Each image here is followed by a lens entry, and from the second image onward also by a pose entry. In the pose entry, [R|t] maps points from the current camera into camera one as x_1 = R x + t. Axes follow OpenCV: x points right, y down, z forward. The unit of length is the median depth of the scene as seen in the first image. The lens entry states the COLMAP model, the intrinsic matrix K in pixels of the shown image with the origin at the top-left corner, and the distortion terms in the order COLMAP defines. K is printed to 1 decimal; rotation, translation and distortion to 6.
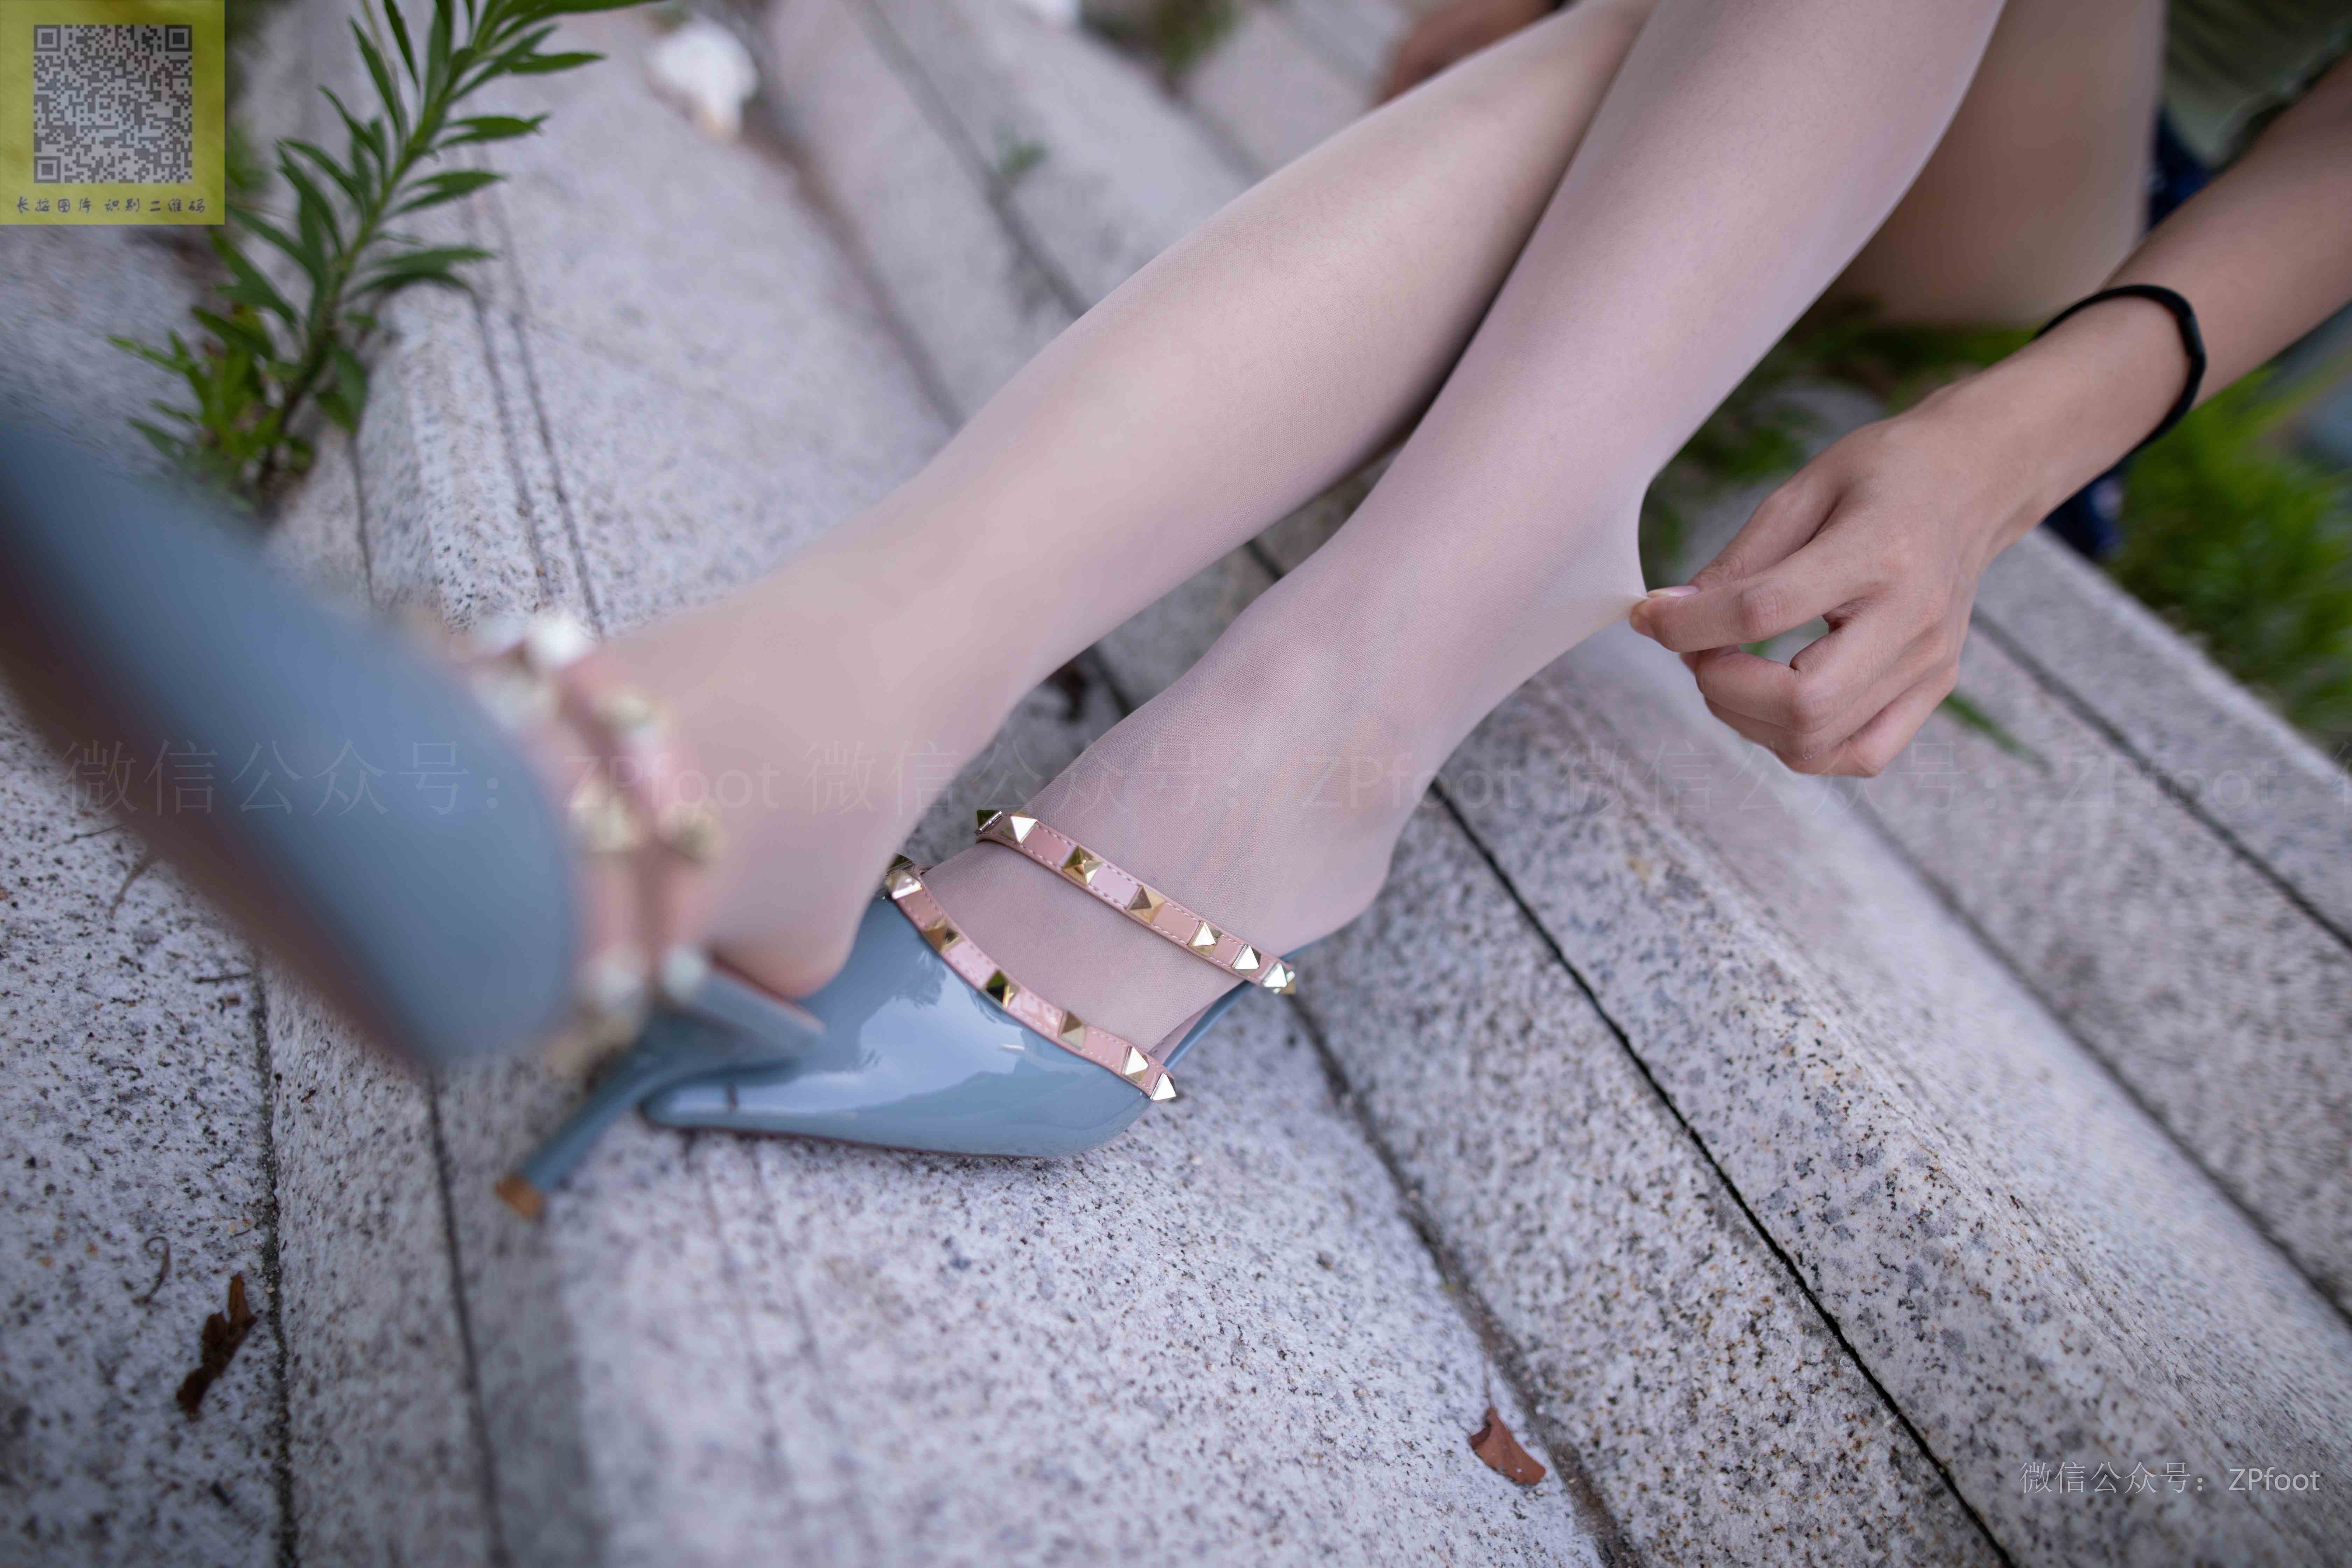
lens RADIAL K [[1646.1, 0, 1176.6], [0, 1646.1, 808.0], [0, 0, 1]] dist [-0.056037, 0.050849]
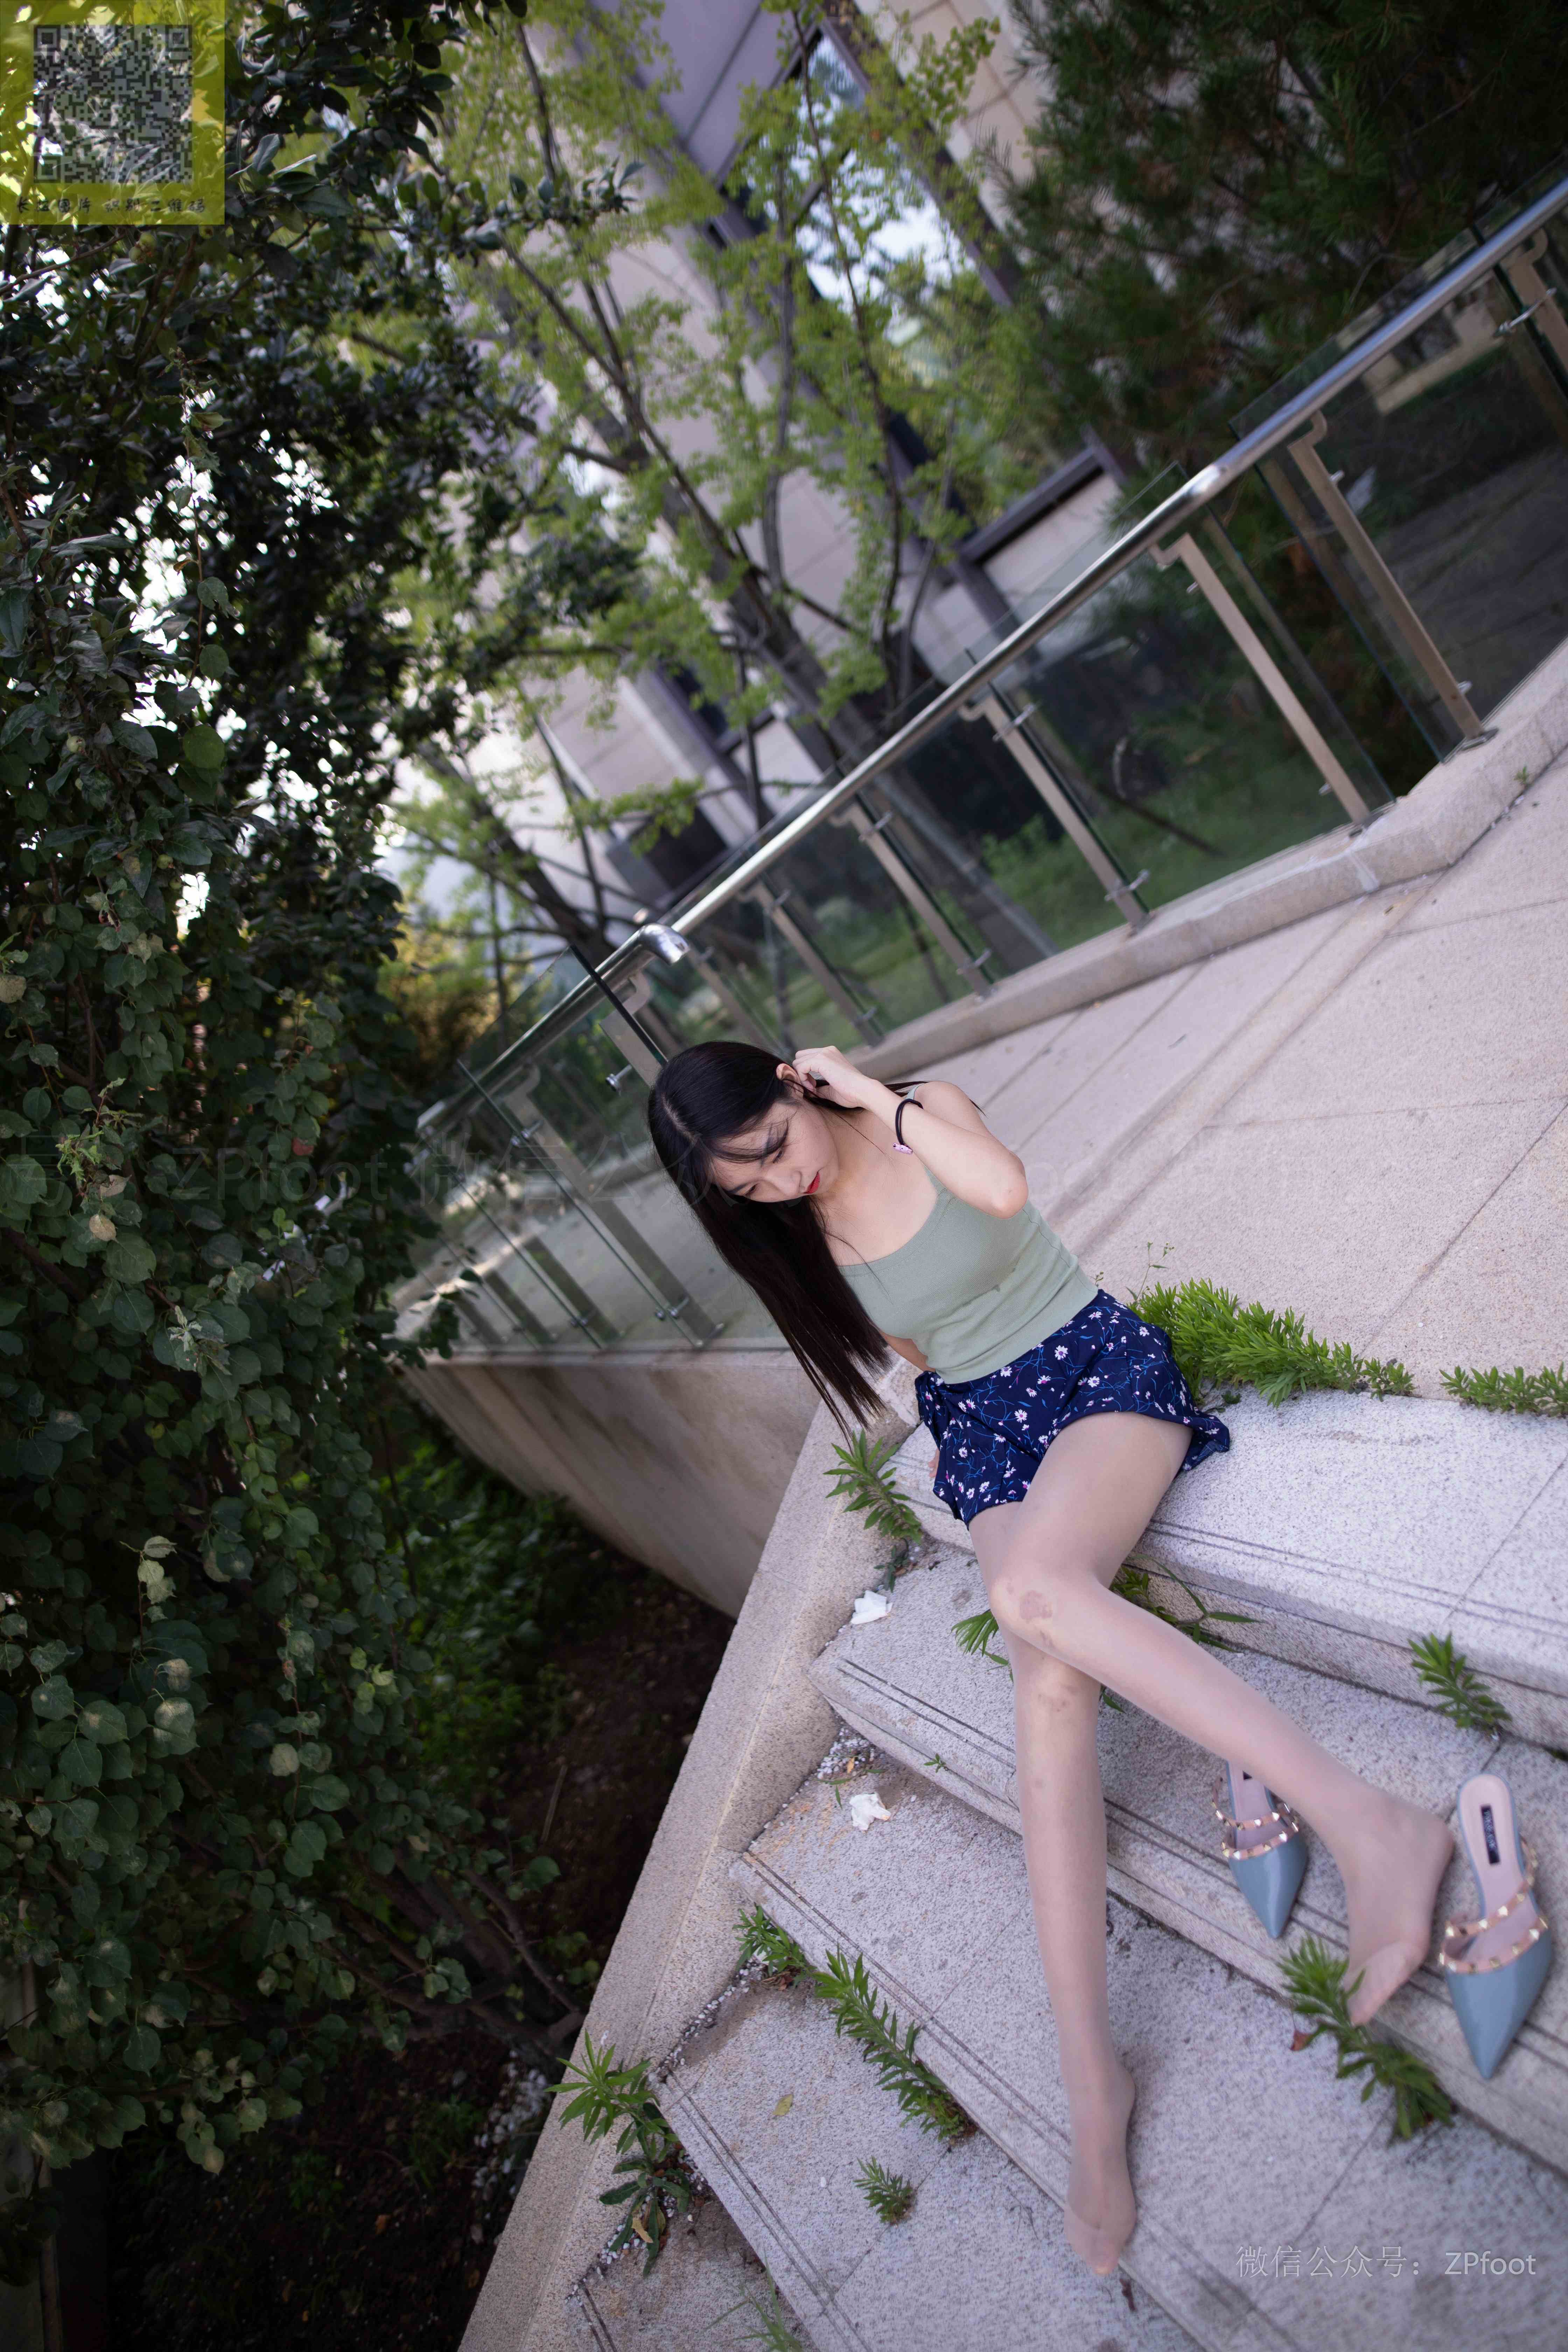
lens RADIAL K [[1646.1, 0, 789.7], [0, 1646.1, 1167.7], [0, 0, 1]] dist [-0.056037, 0.050849]
pose [[0.294011, -0.920281, -0.258148, 2.403737], [0.844983, 0.376495, -0.379811, 0.072266], [0.446724, -0.106462, 0.888315, -2.310655]]
